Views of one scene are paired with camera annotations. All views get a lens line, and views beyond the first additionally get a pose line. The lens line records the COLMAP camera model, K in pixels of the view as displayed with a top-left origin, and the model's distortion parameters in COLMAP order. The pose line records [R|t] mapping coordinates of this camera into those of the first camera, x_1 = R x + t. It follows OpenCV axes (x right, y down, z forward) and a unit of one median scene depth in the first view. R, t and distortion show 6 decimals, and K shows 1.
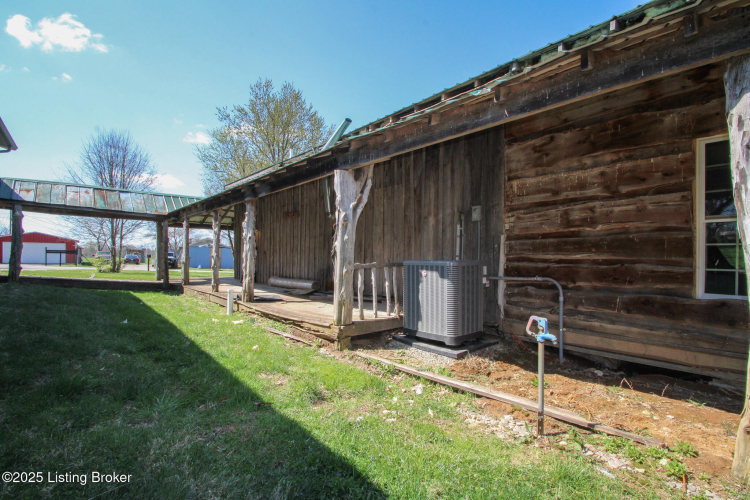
lens RADIAL K [[339.2, 0, 375.0], [0, 339.2, 250.0], [0, 0, 1]] dist [0.000802, 0.000105]
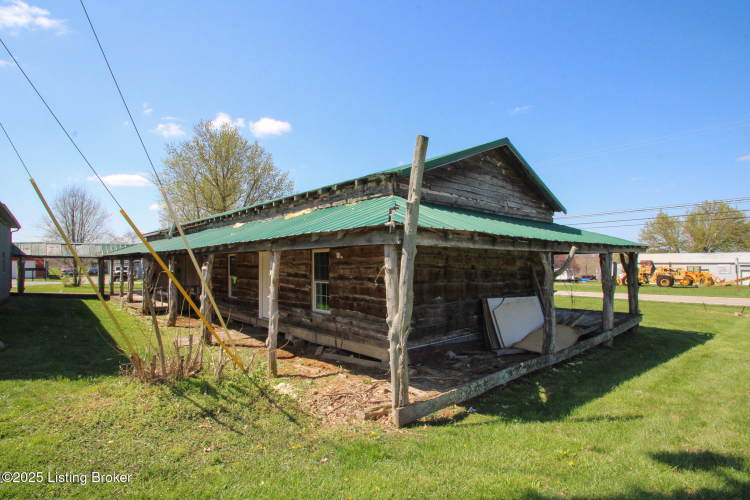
lens RADIAL K [[361.5, 0, 375.0], [0, 361.5, 250.0], [0, 0, 1]] dist [-0.002867, -0.000415]
pose [[0.999472, -0.016554, 0.027957, 0.881563], [0.016697, 0.999849, -0.004866, -0.118907], [-0.027872, 0.005330, 0.999597, -1.081311]]
